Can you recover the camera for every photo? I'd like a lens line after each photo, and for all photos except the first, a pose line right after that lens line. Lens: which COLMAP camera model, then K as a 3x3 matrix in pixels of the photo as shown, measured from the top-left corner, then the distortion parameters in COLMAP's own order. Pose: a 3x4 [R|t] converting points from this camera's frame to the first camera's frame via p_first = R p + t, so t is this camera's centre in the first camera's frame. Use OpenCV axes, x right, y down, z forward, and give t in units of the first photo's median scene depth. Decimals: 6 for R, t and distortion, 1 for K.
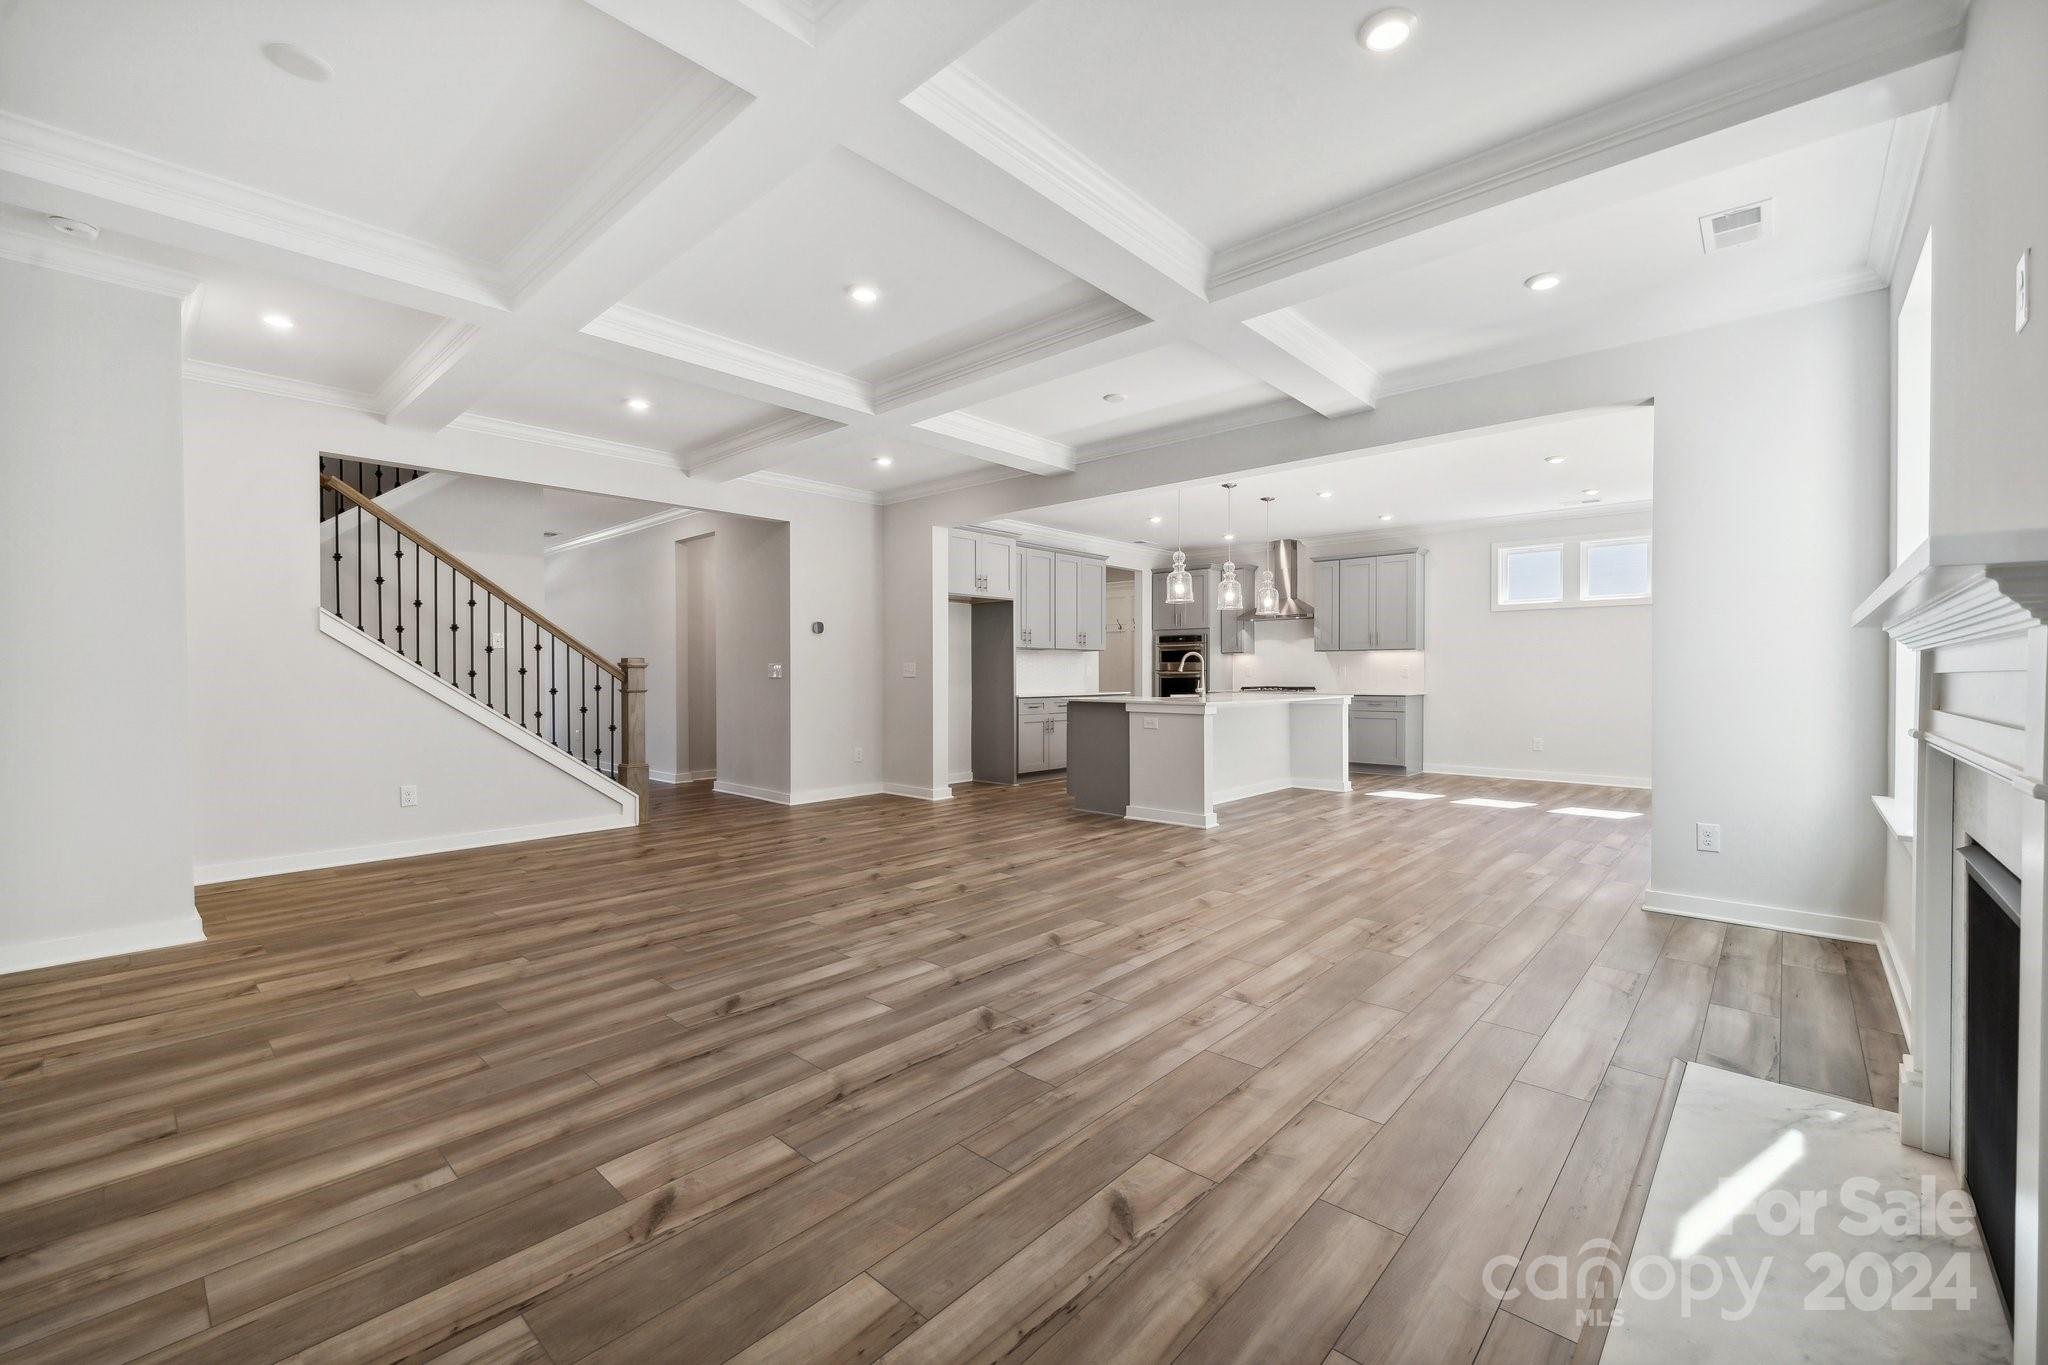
lens RADIAL K [[855.8, 0, 1013.4], [0, 855.8, 685.2], [0, 0, 1]] dist [-0.006451, 0.000235]
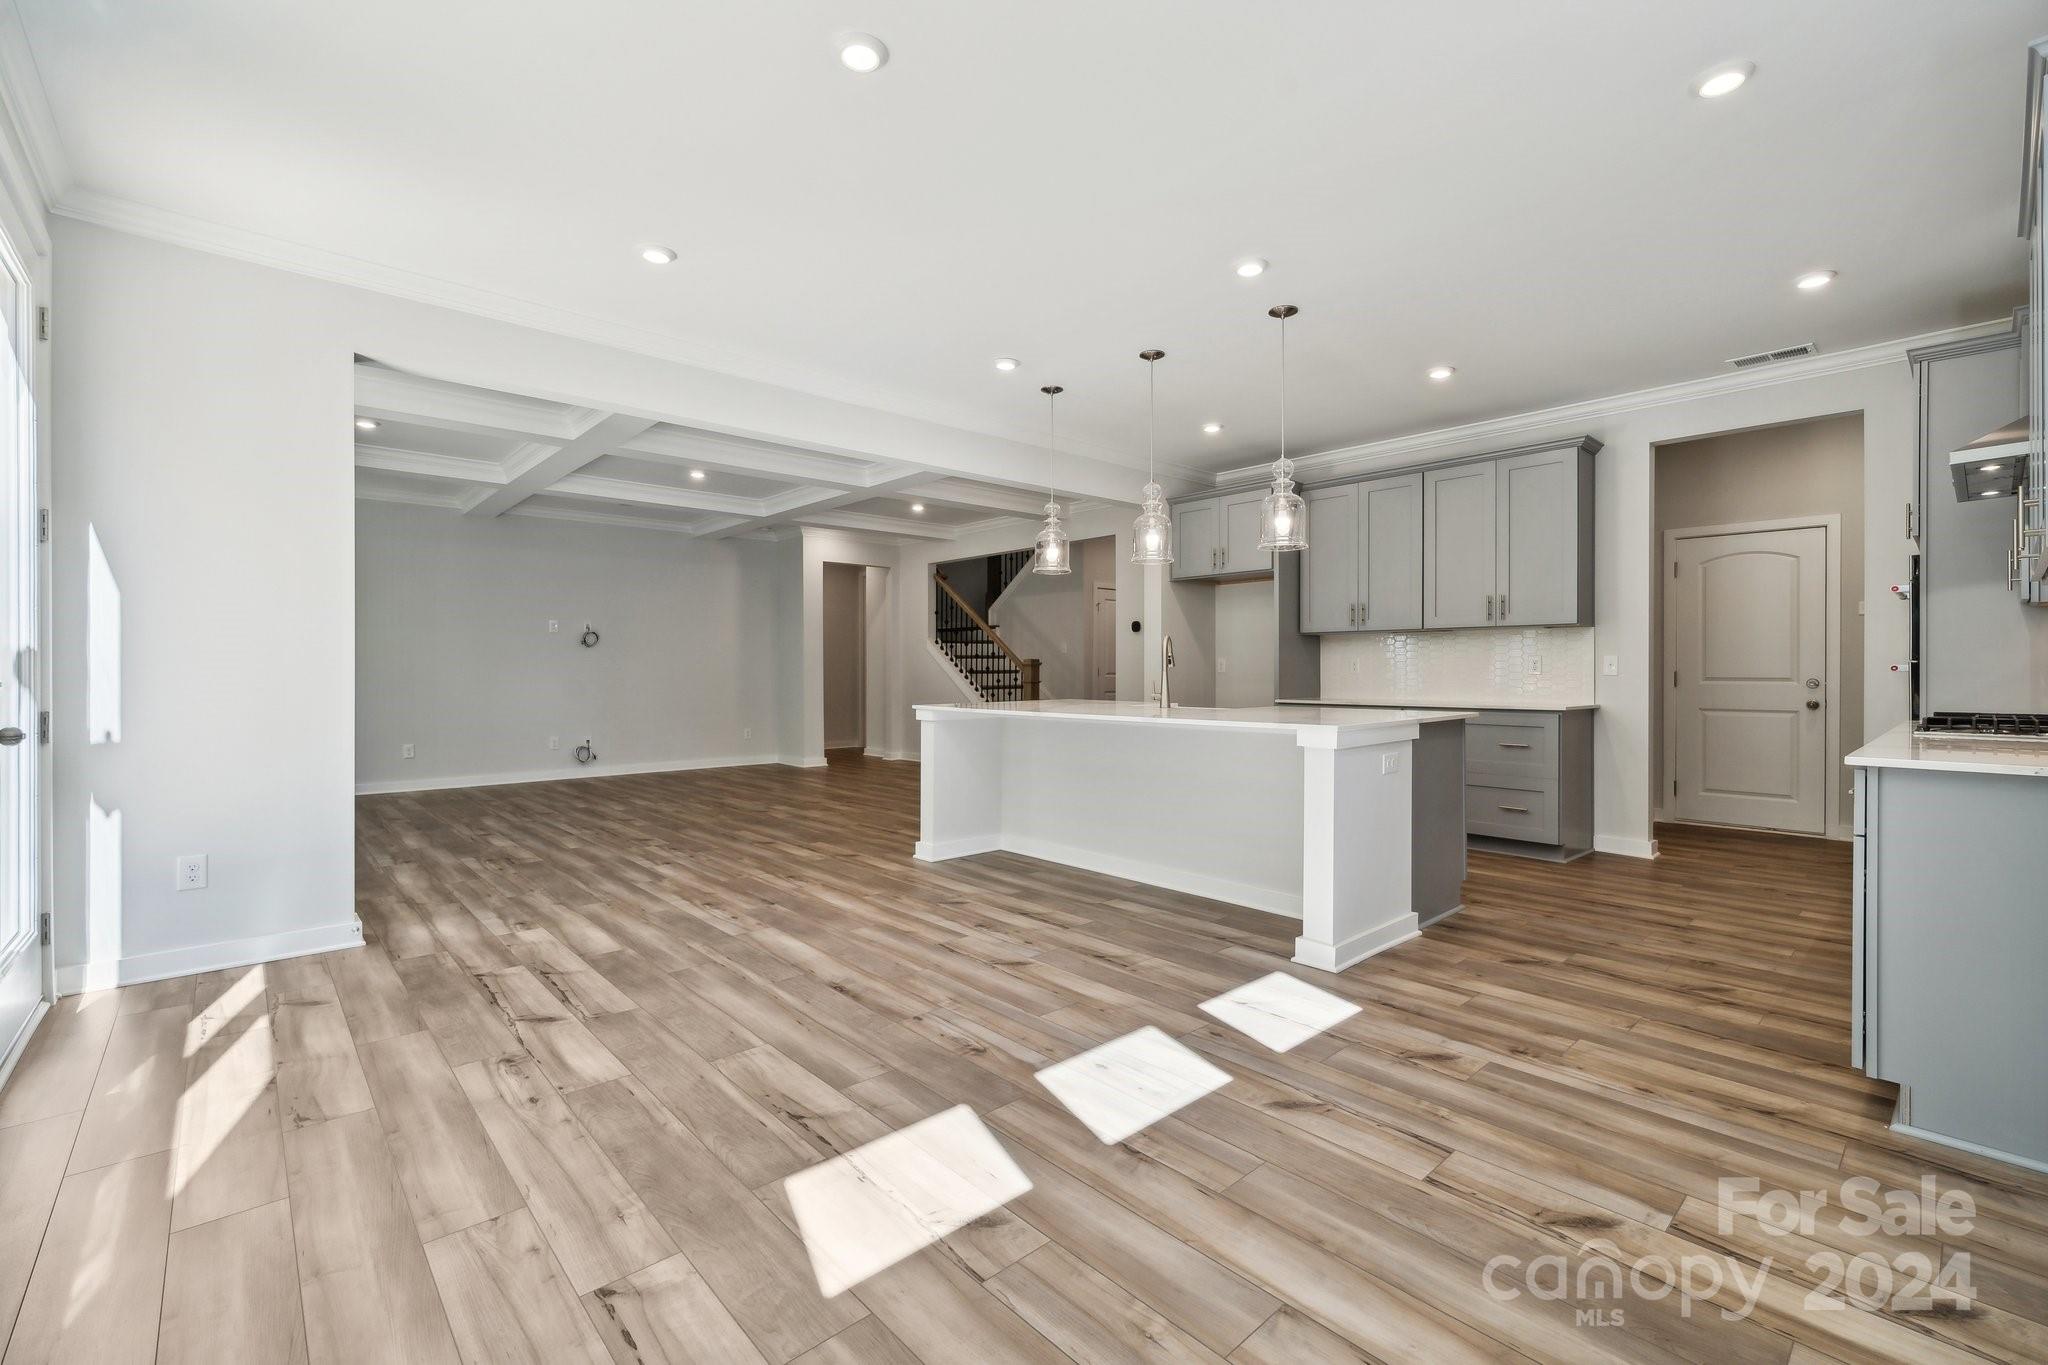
lens RADIAL K [[855.8, 0, 1024.4], [0, 855.8, 666.8], [0, 0, 1]] dist [-0.006451, 0.000235]
pose [[-0.093295, -0.000983, -0.995638, 1.578574], [-0.014119, 0.999900, 0.000336, -0.027273], [0.995538, 0.014089, -0.093299, 1.773603]]
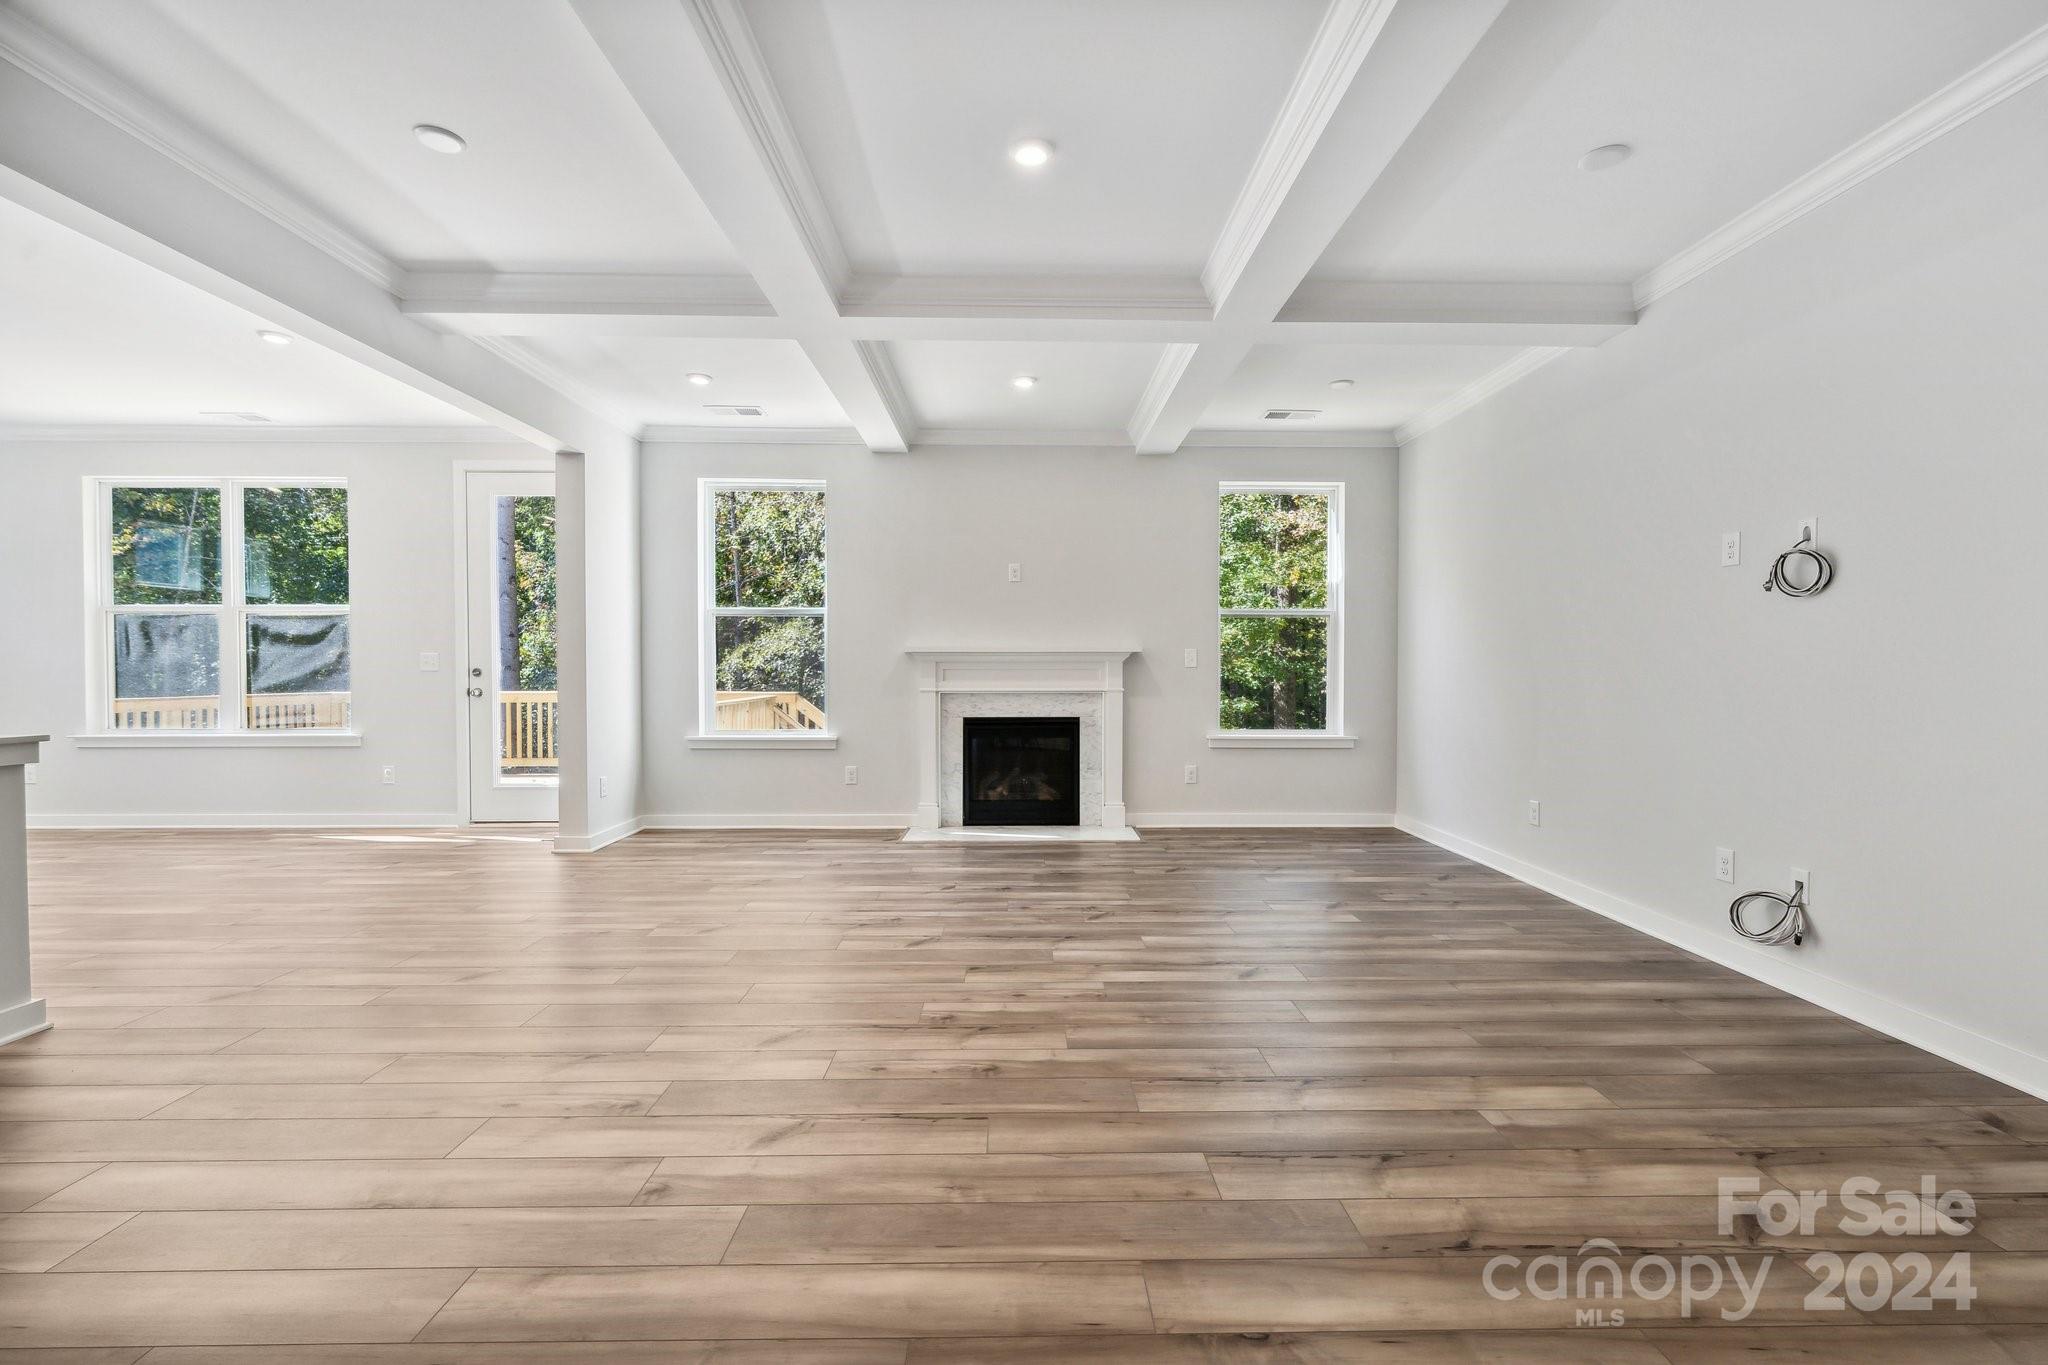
lens RADIAL K [[855.8, 0, 1045.9], [0, 855.8, 701.7], [0, 0, 1]] dist [-0.006451, 0.000235]
pose [[-0.711335, -0.026864, 0.702340, -0.662201], [0.009008, 0.998839, 0.047328, -0.021057], [-0.702796, 0.039993, -0.710267, 1.425317]]
